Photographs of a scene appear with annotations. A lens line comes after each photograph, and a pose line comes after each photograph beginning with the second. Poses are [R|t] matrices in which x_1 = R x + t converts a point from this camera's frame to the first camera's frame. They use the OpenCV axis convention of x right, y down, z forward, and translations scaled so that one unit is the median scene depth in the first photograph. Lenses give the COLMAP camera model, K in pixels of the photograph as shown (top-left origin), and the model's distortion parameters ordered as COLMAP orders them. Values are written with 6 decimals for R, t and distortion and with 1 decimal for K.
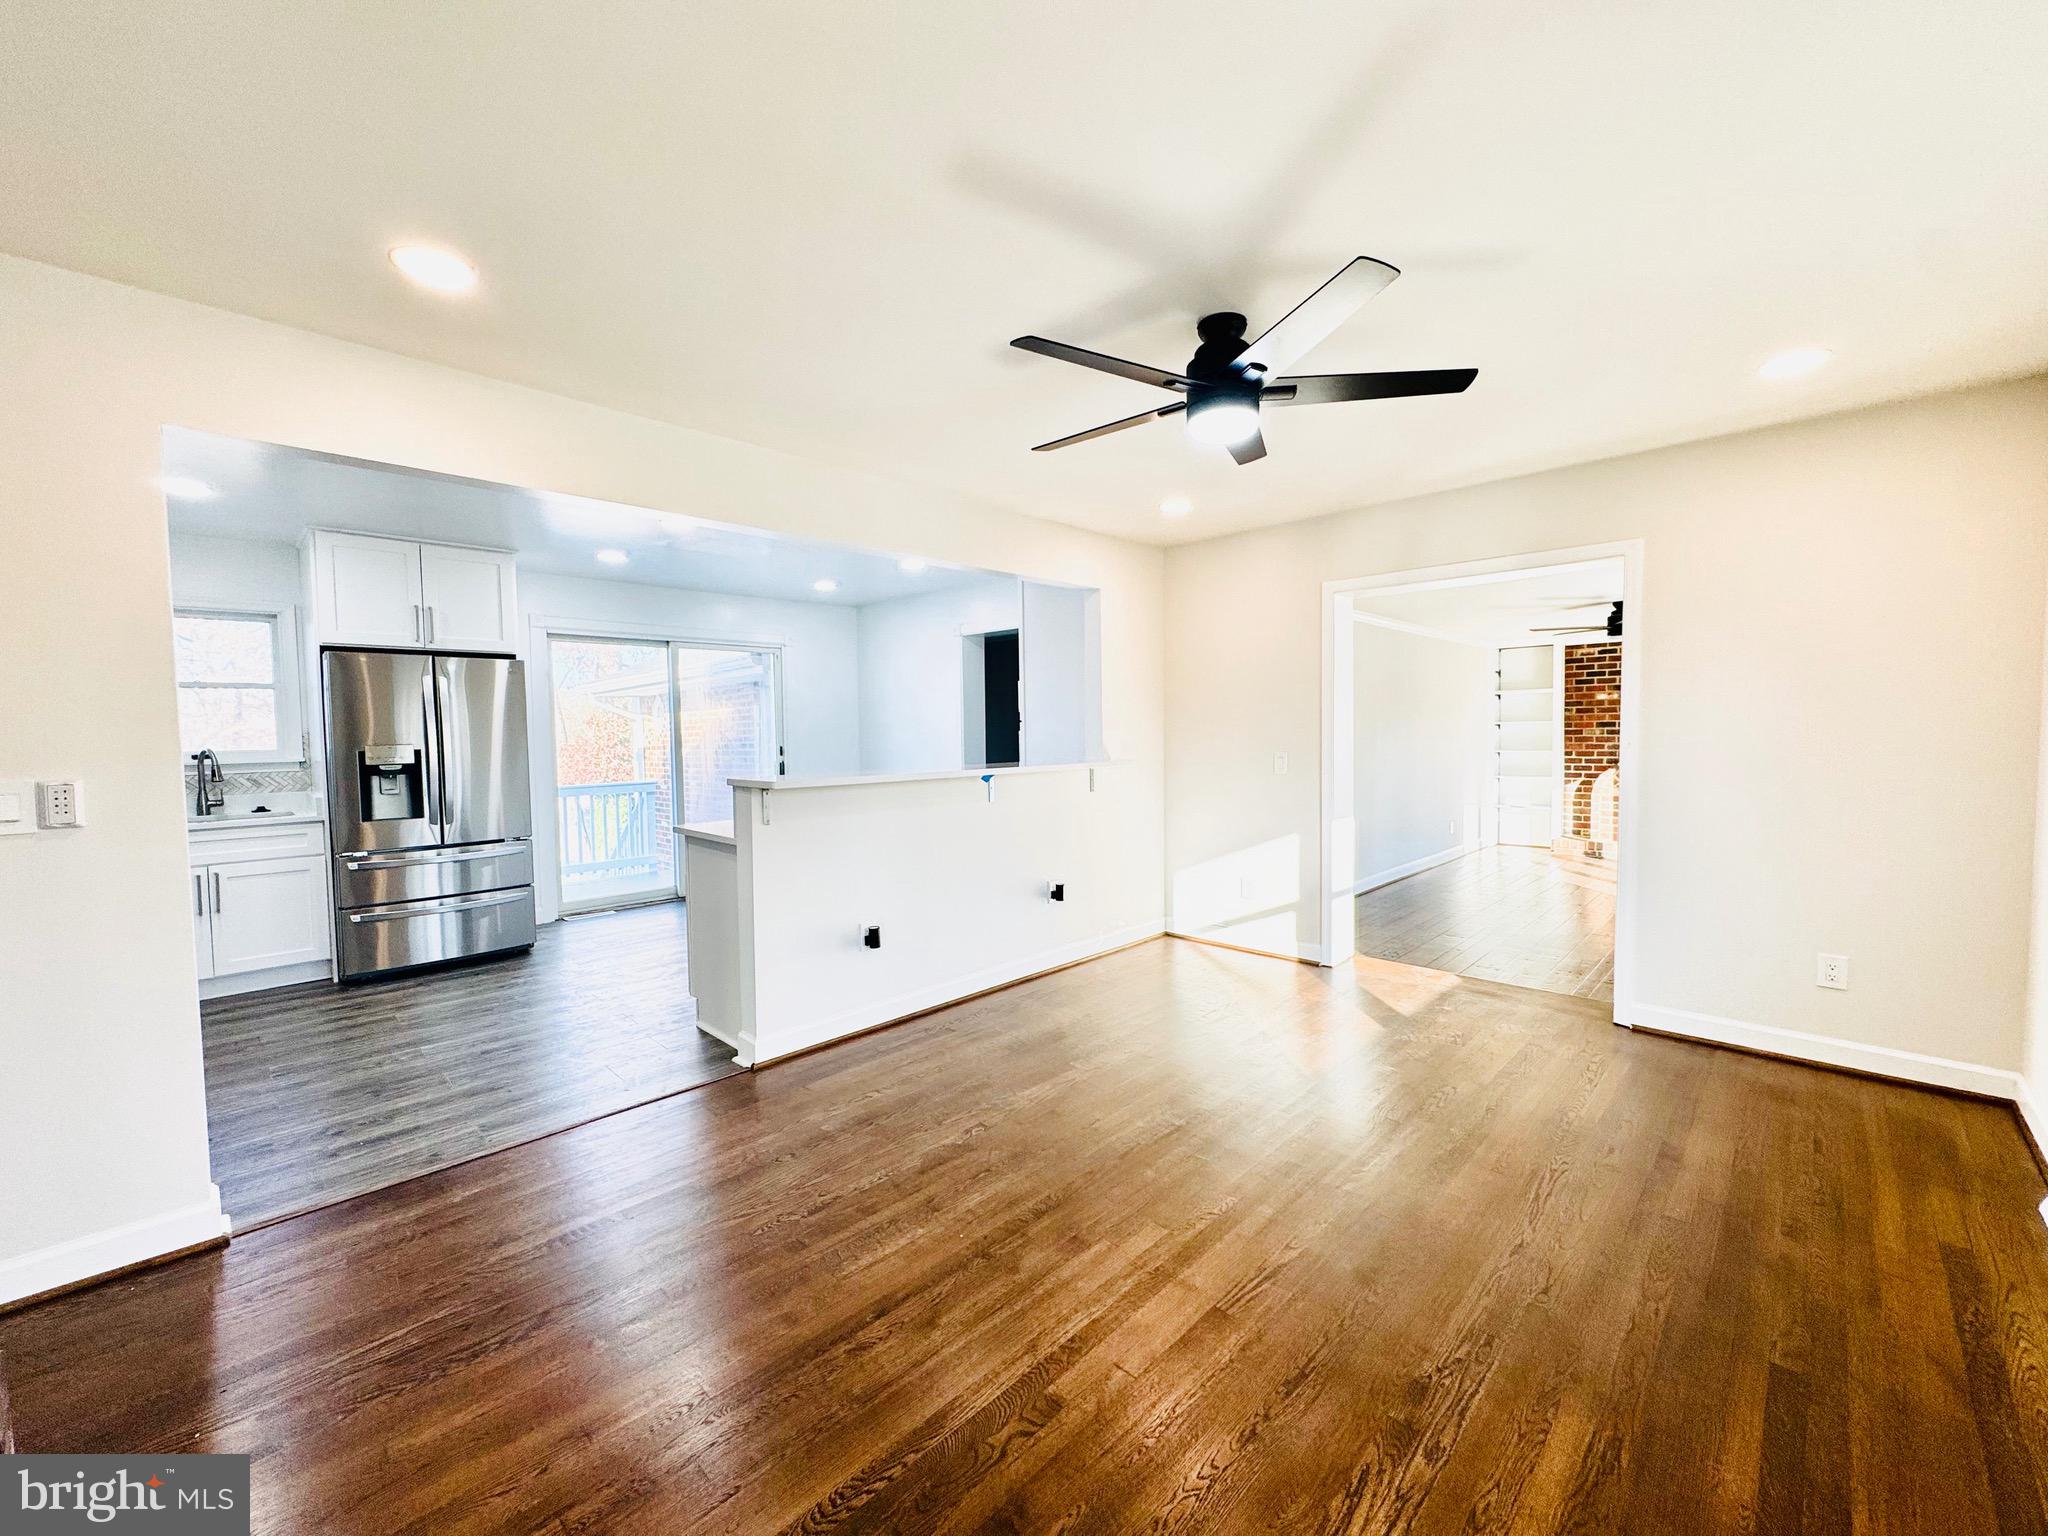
lens RADIAL K [[818.2, 0, 1024.0], [0, 818.2, 768.0], [0, 0, 1]] dist [-0.002753, 0.000749]
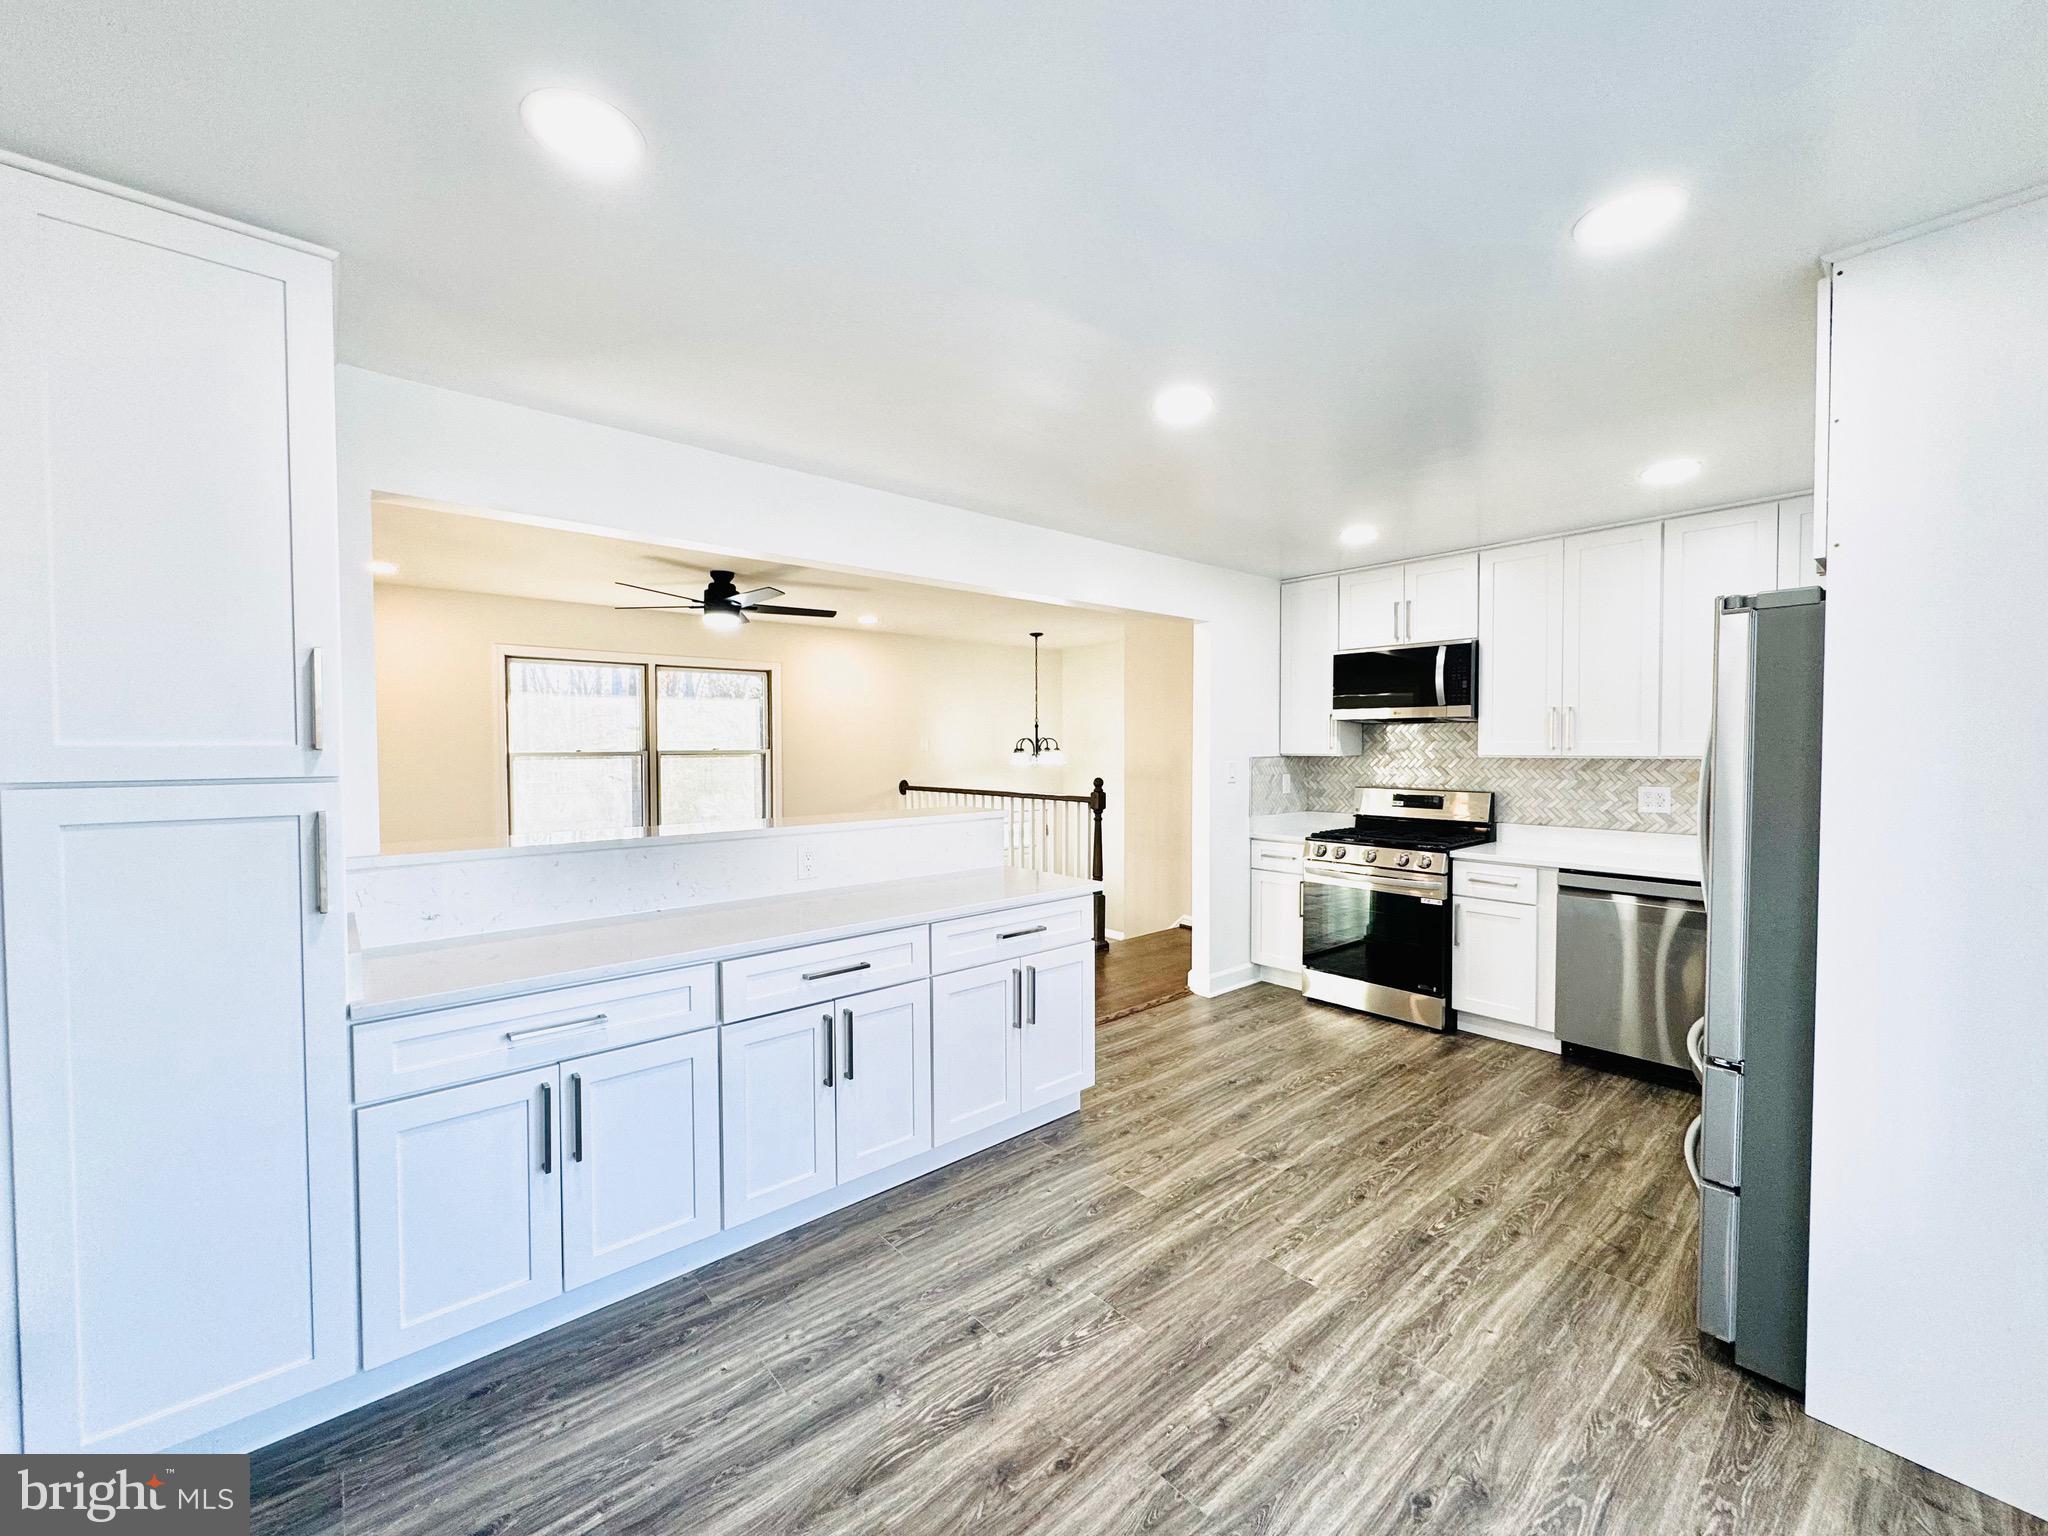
lens RADIAL K [[818.2, 0, 1024.0], [0, 818.2, 768.0], [0, 0, 1]] dist [-0.002753, 0.000749]
pose [[-0.996446, 0.013974, 0.083071, -0.405871], [0.019850, 0.997326, 0.070340, -0.107418], [-0.081865, 0.071739, -0.994058, 1.791783]]
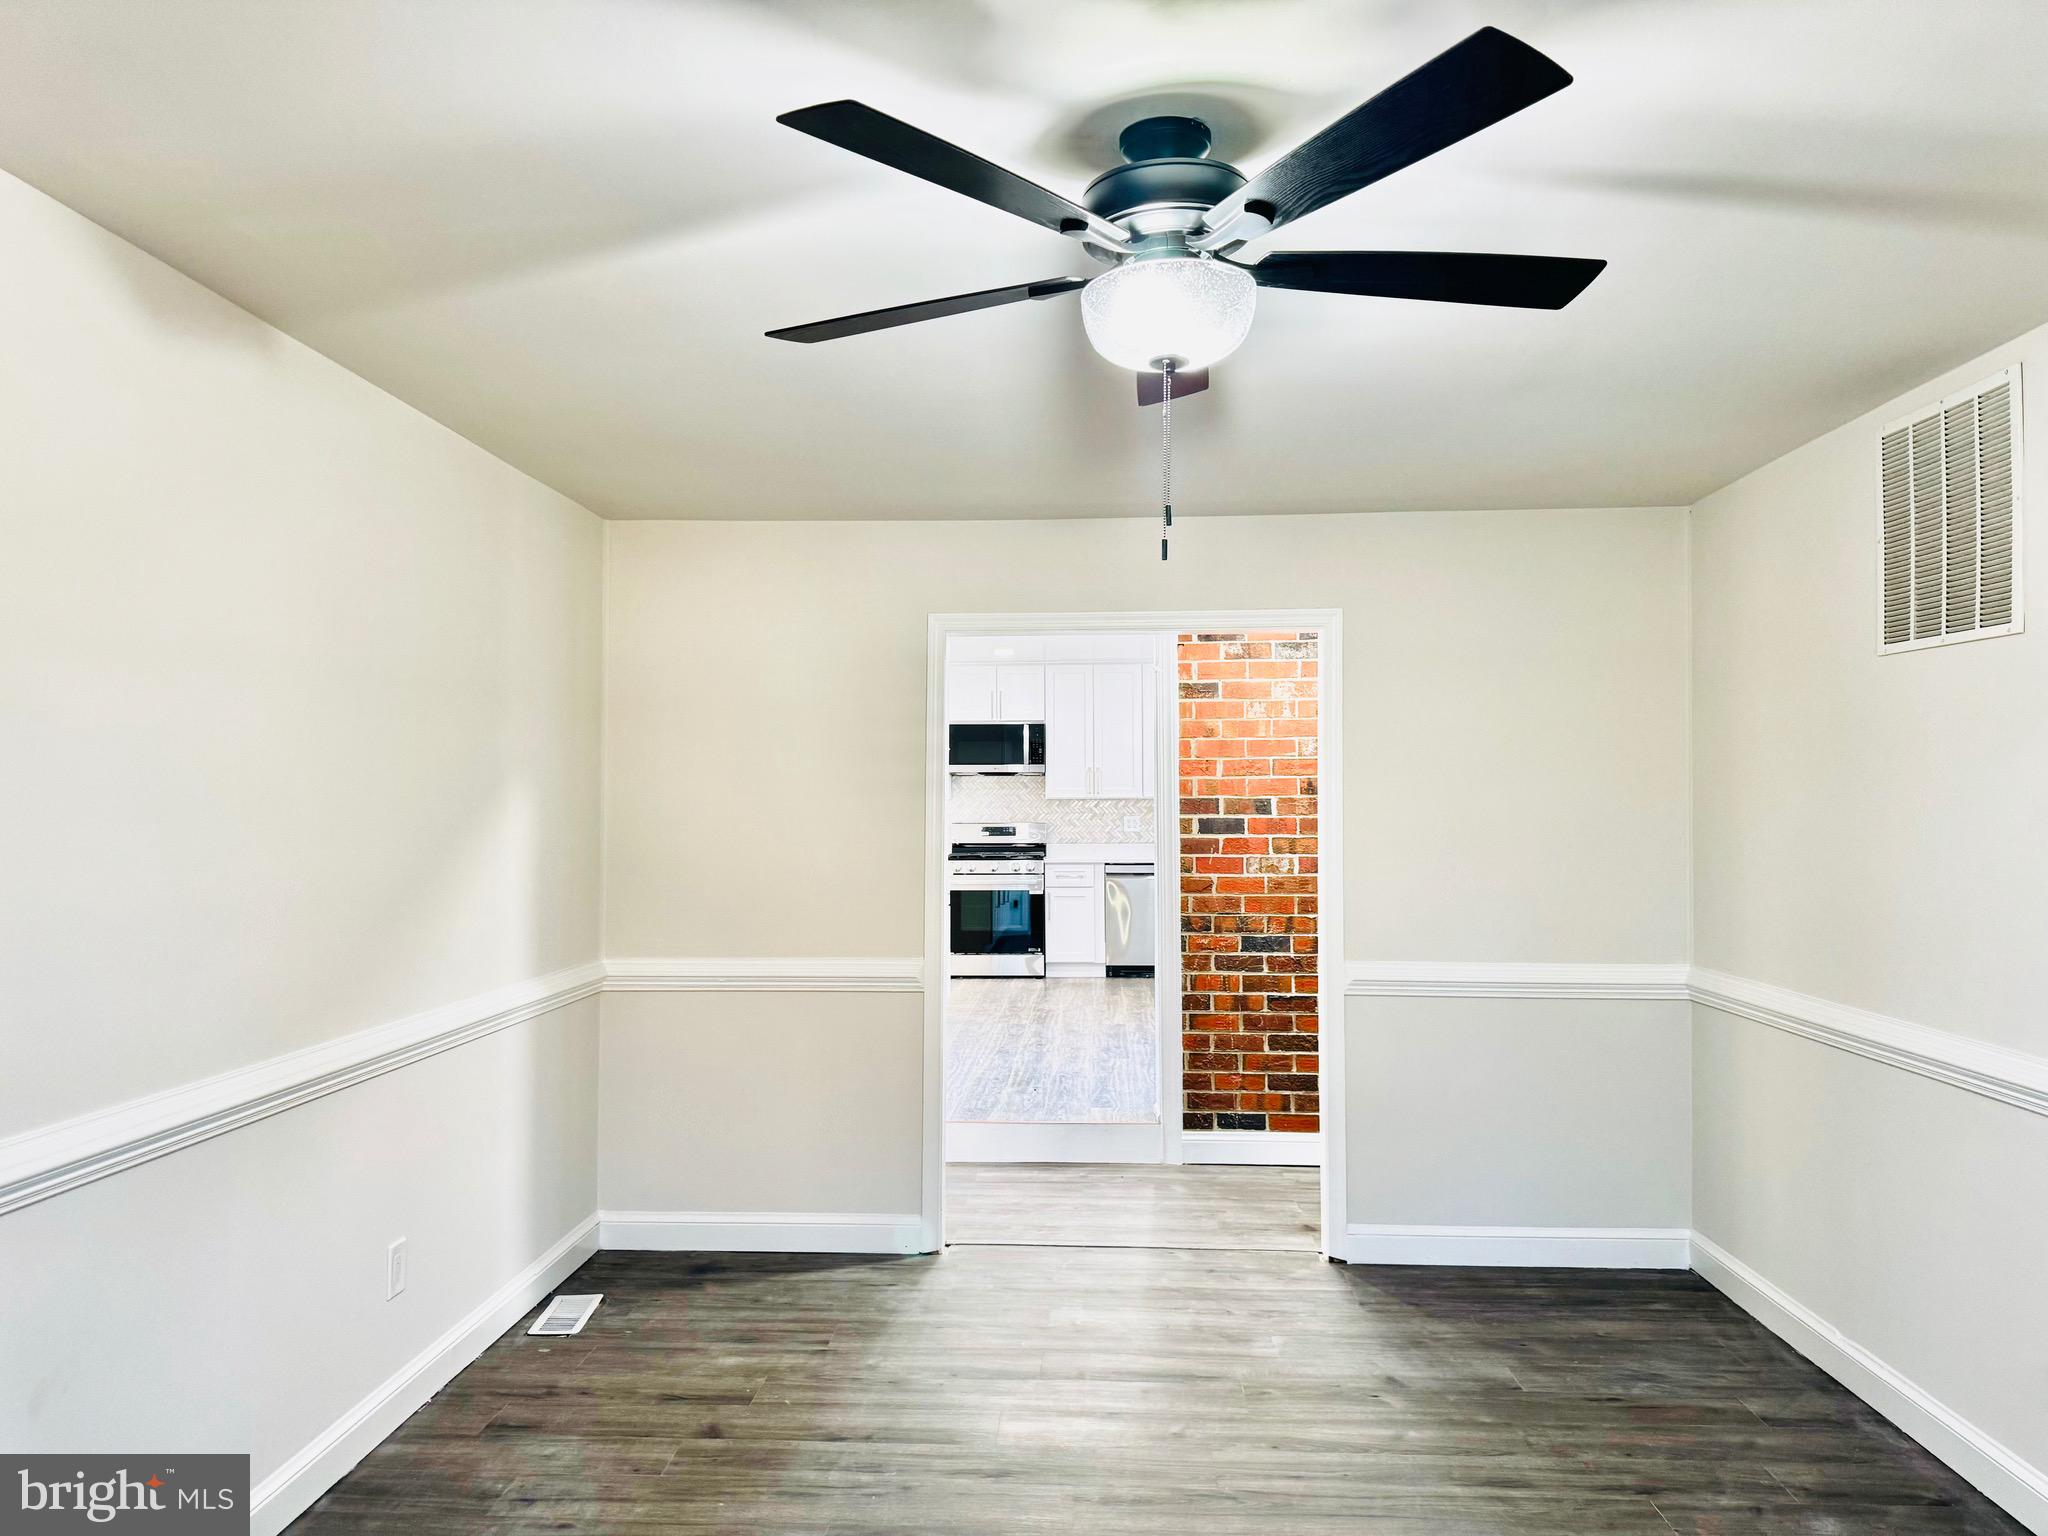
lens RADIAL K [[1444.4, 0, 1025.1], [0, 1444.4, 783.5], [0, 0, 1]] dist [0.053966, -0.076497]
pose [[-0.751256, 0.004734, -0.659994, 1.064316], [-0.014899, 0.999598, 0.024129, -0.134586], [0.659843, 0.027960, -0.750883, 2.841784]]
